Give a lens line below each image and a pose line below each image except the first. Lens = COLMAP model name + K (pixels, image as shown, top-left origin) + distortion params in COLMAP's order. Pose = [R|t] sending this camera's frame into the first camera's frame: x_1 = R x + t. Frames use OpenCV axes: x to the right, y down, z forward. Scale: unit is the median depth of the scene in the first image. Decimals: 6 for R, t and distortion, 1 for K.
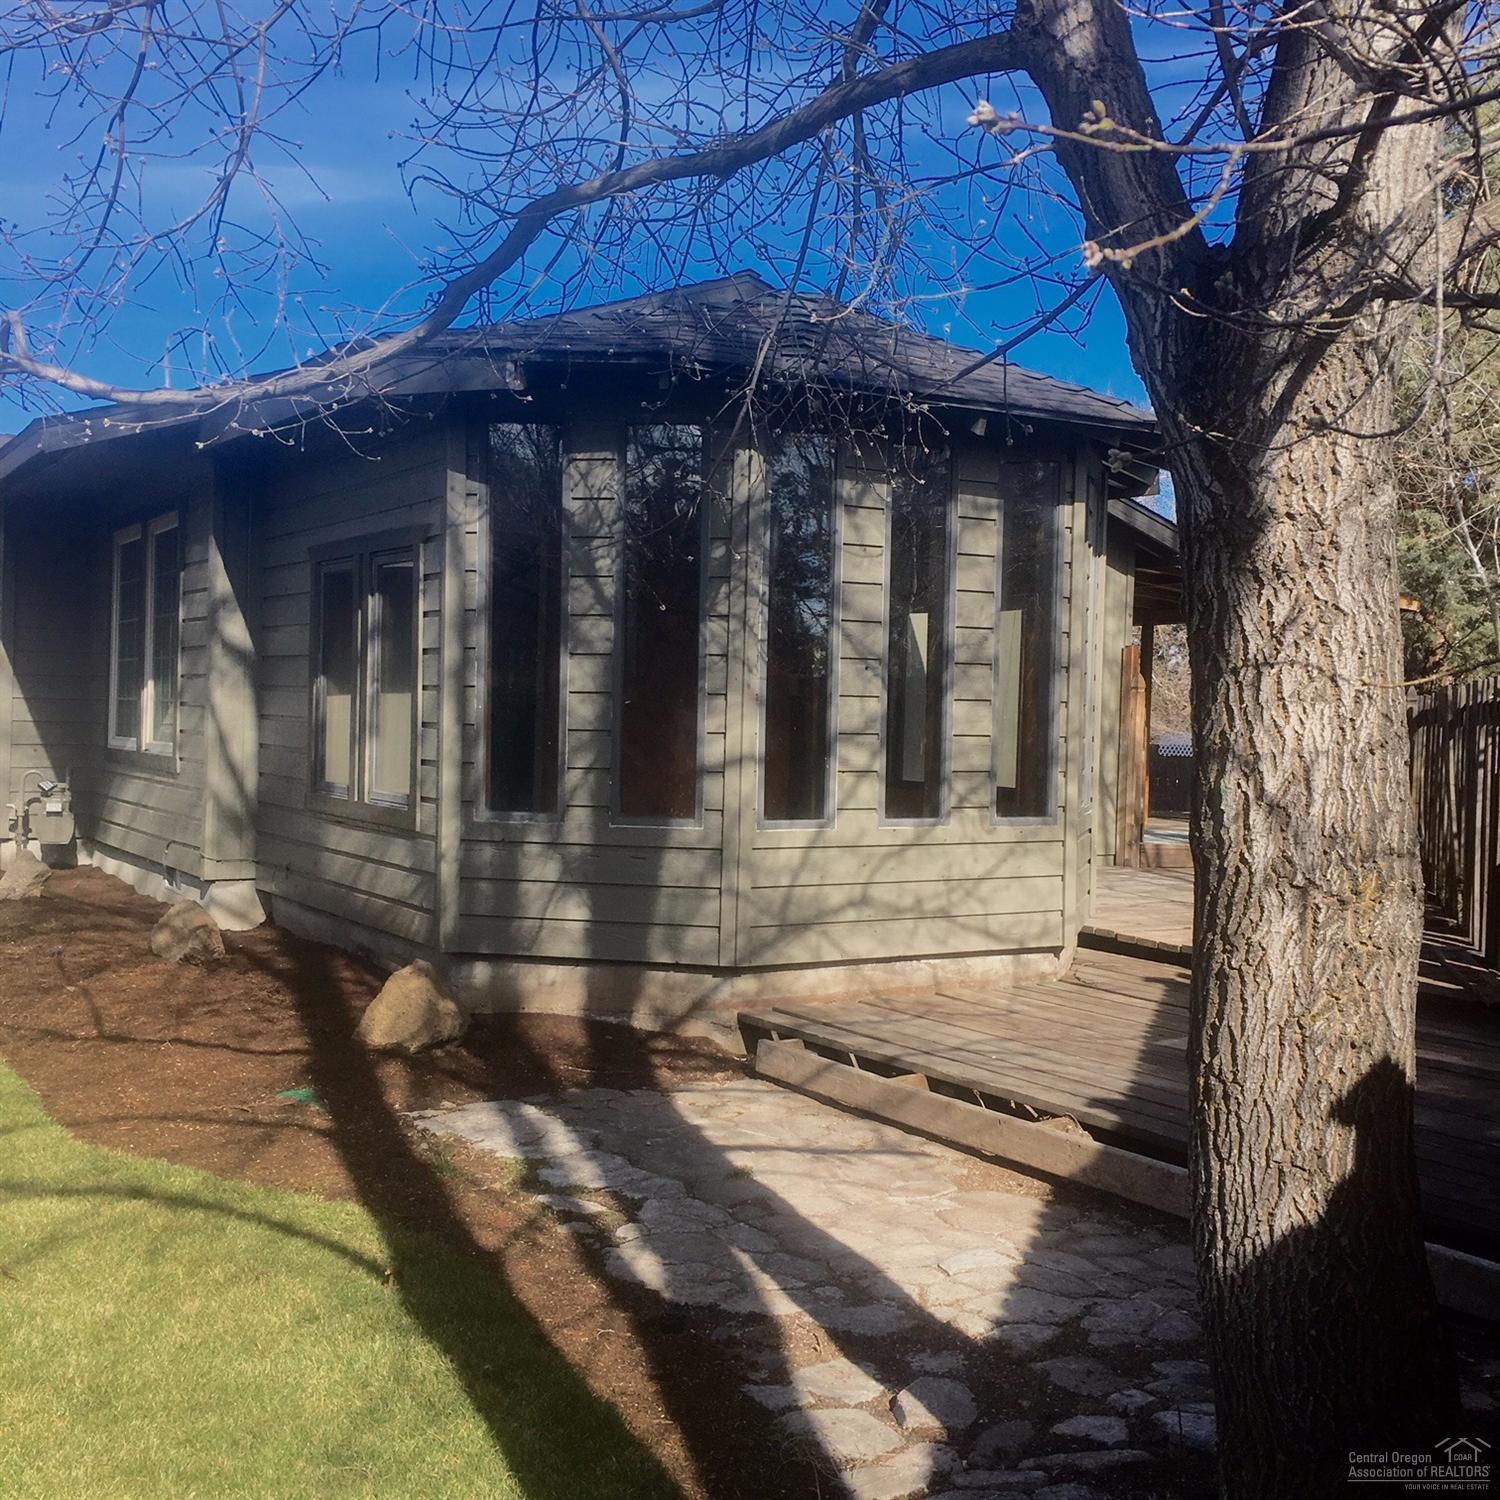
lens RADIAL K [[1696.9, 0, 720.3], [0, 1696.9, 751.1], [0, 0, 1]] dist [-0.013335, 0.176810]
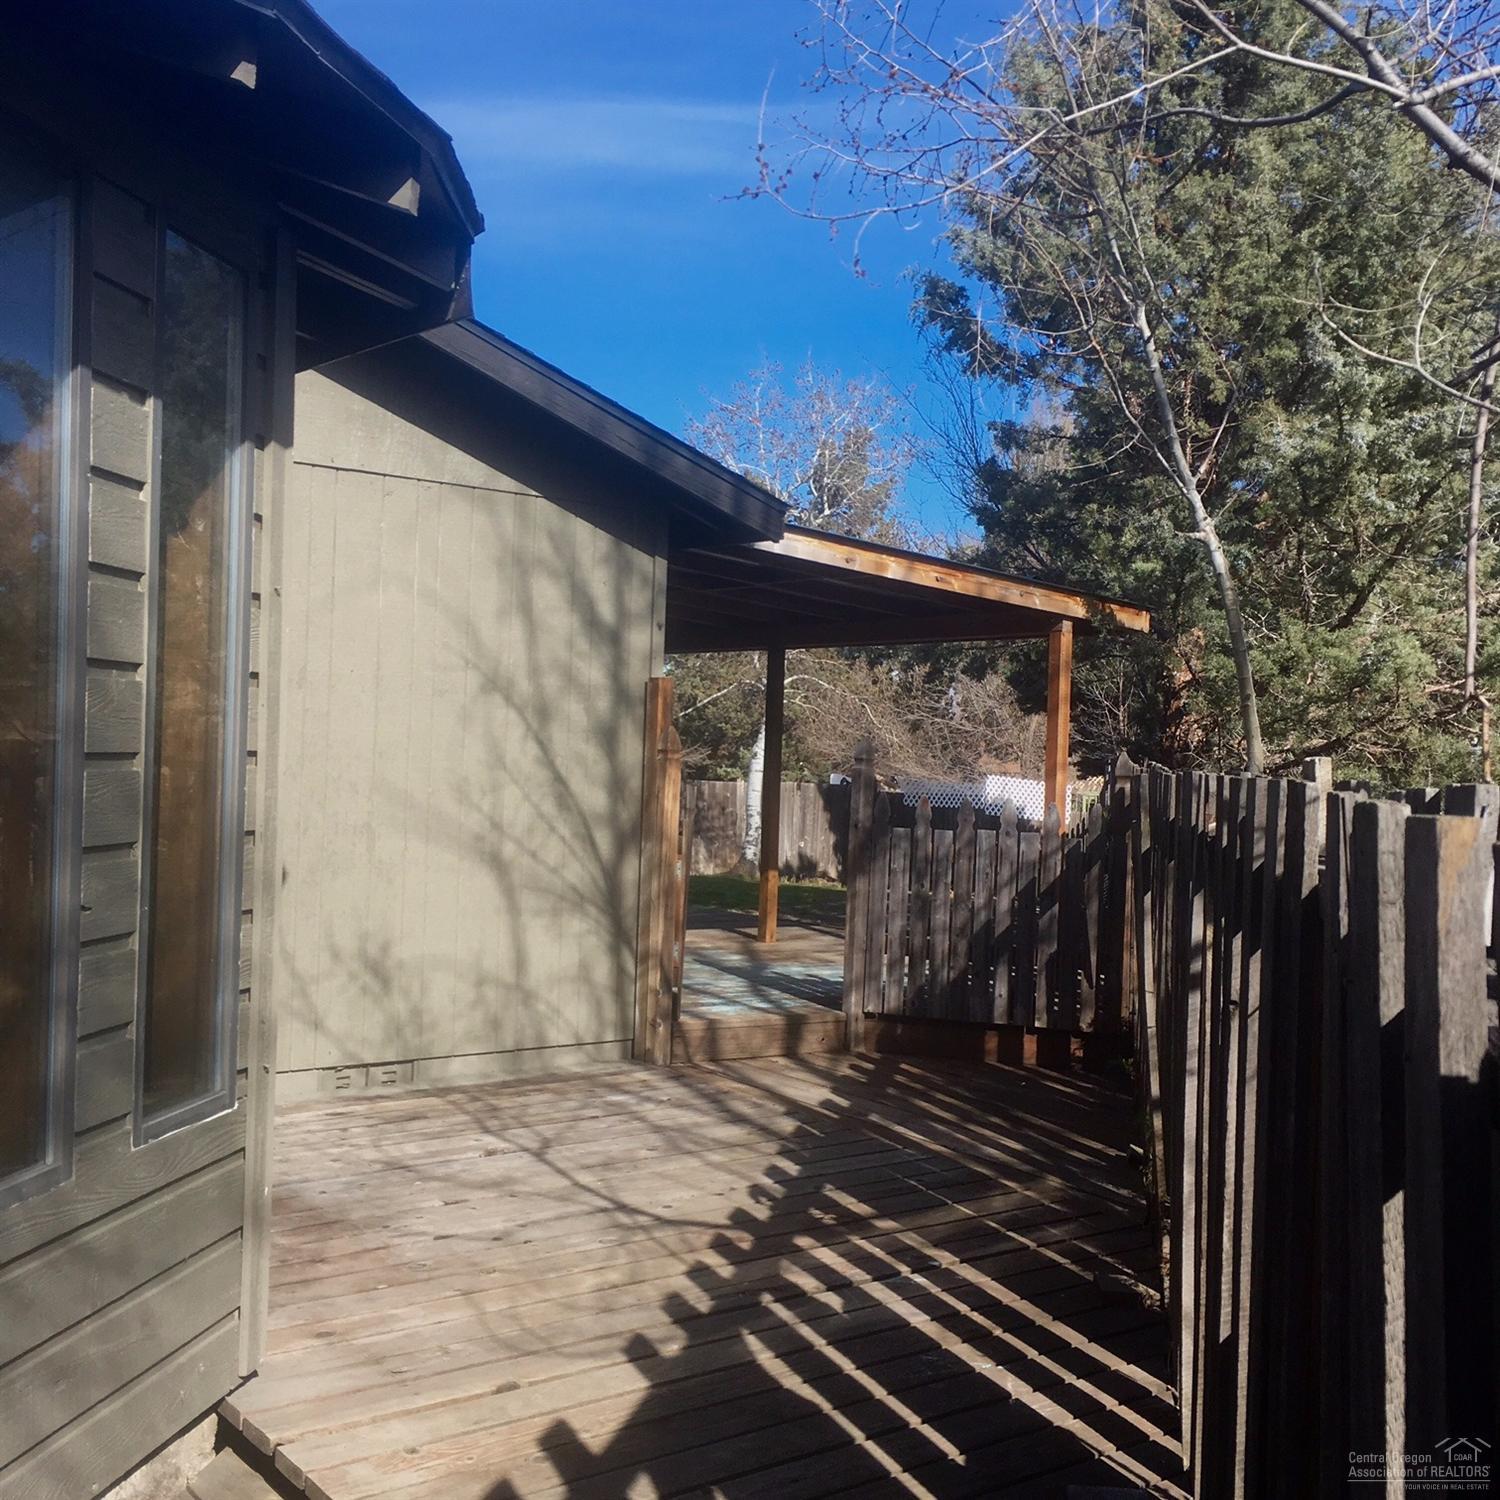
lens RADIAL K [[1696.9, 0, 720.3], [0, 1696.9, 751.1], [0, 0, 1]] dist [-0.013335, 0.176810]
pose [[0.994355, 0.005202, 0.105981, 0.202227], [-0.003443, 0.999853, -0.016768, -0.028073], [-0.106053, 0.016308, 0.994227, 0.423565]]
